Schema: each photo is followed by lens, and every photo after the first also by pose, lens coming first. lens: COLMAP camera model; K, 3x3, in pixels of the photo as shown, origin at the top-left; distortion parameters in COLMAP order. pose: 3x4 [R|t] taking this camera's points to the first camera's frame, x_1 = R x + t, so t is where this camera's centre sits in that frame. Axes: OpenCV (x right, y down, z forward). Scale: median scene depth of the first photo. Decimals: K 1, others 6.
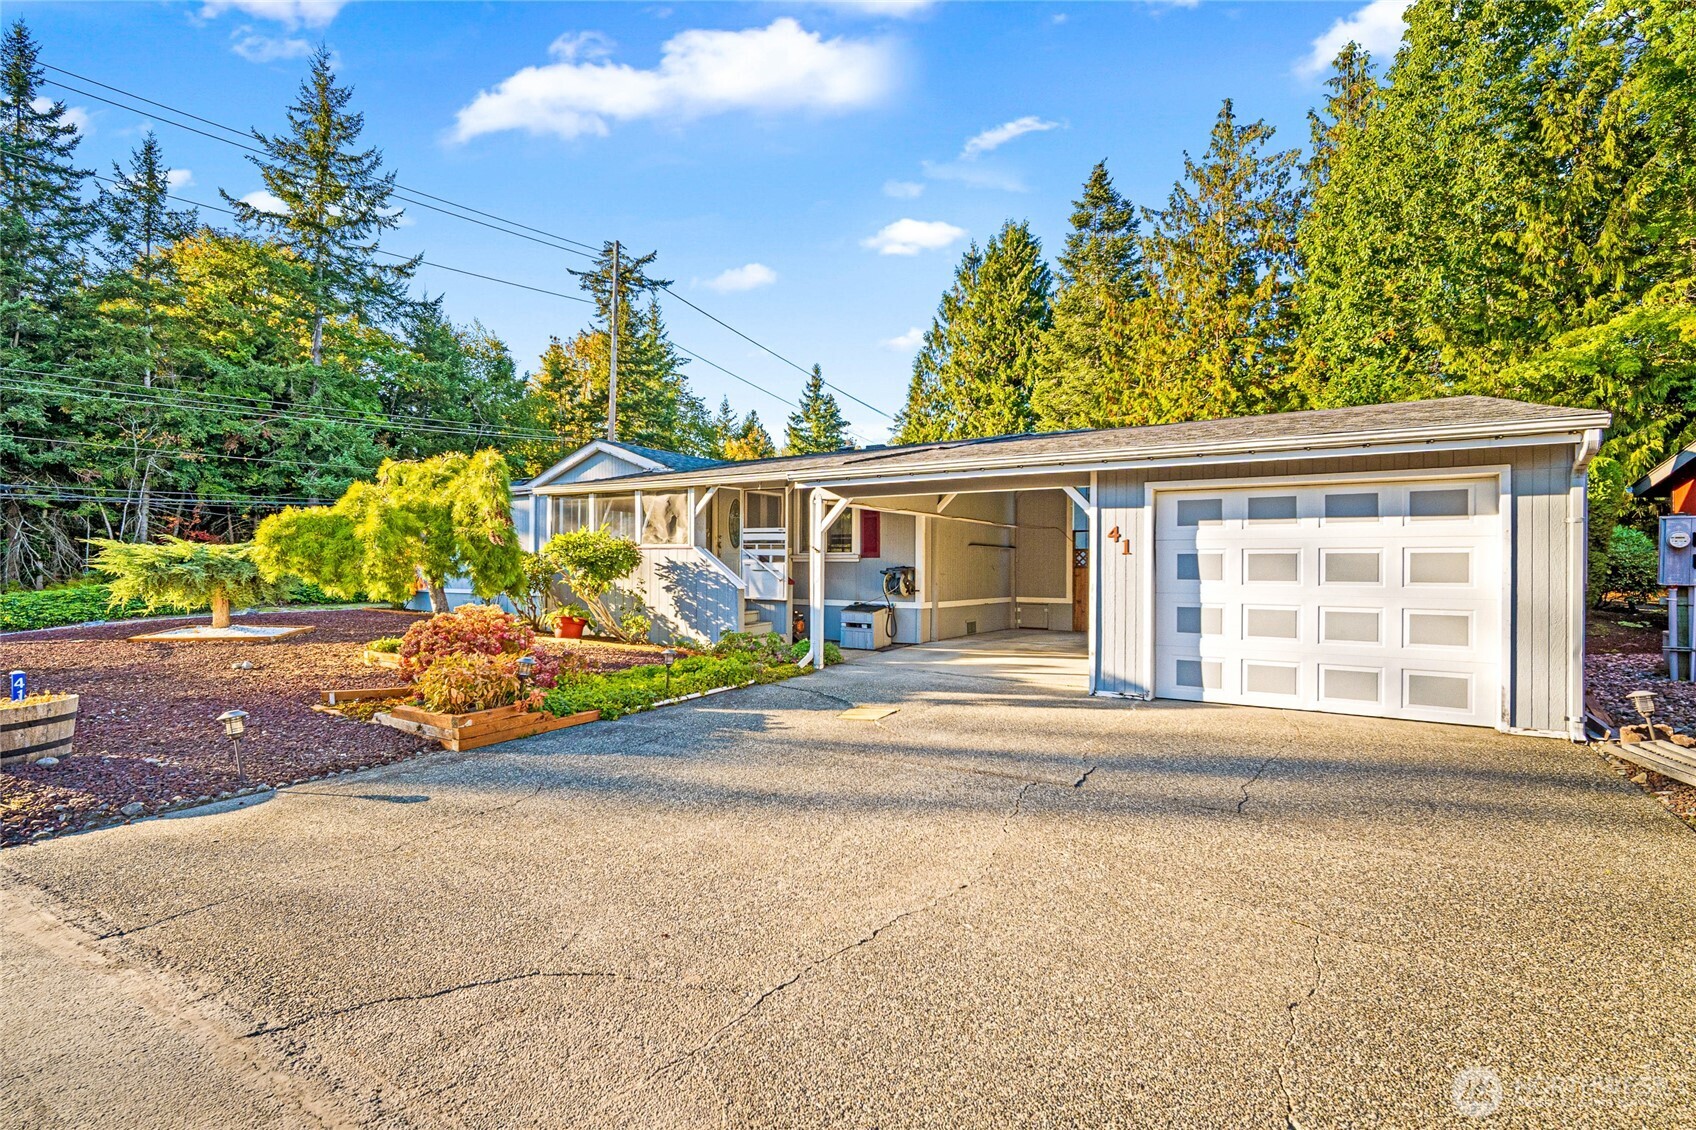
lens RADIAL K [[956.0, 0, 848.0], [0, 956.0, 565.0], [0, 0, 1]] dist [-0.003842, 0.000127]
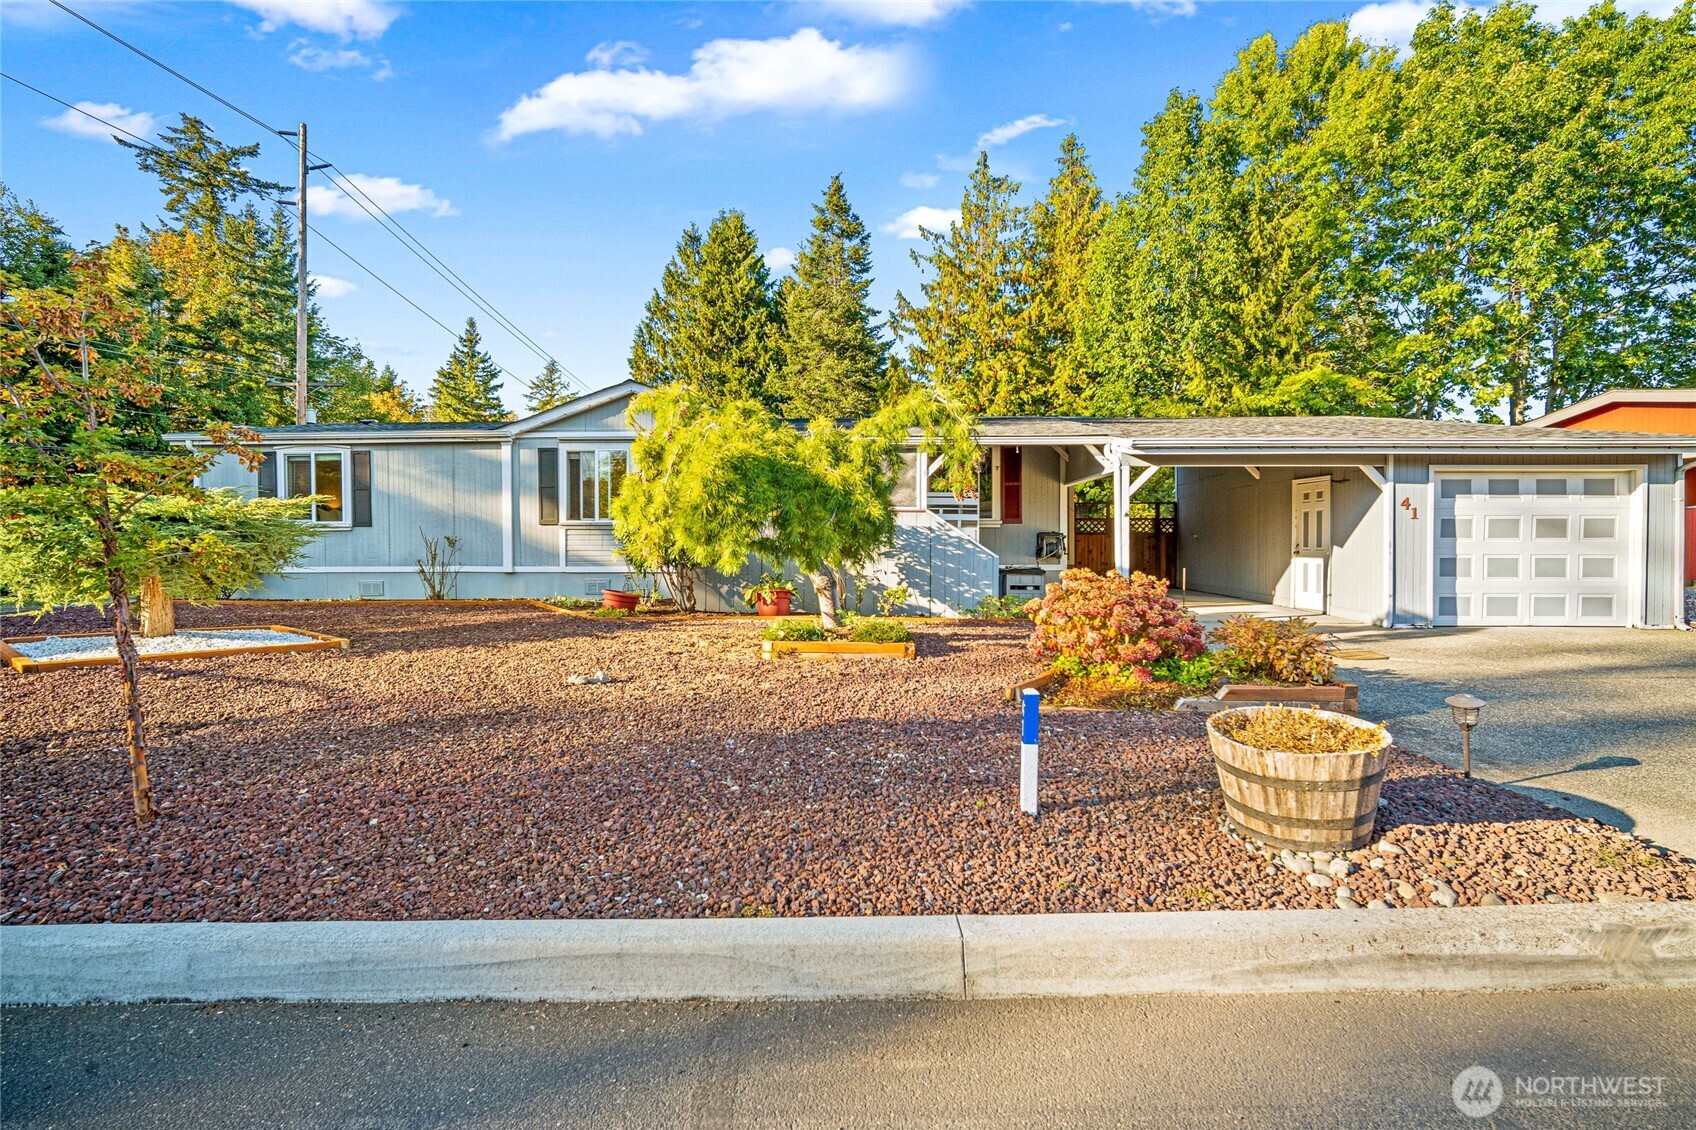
lens RADIAL K [[879.5, 0, 848.0], [0, 879.5, 565.0], [0, 0, 1]] dist [-0.020452, 0.019347]
pose [[0.803578, -0.020411, 0.594850, -0.720997], [0.004755, 0.999600, 0.027875, 0.010255], [-0.595181, -0.019571, 0.803354, 0.339007]]
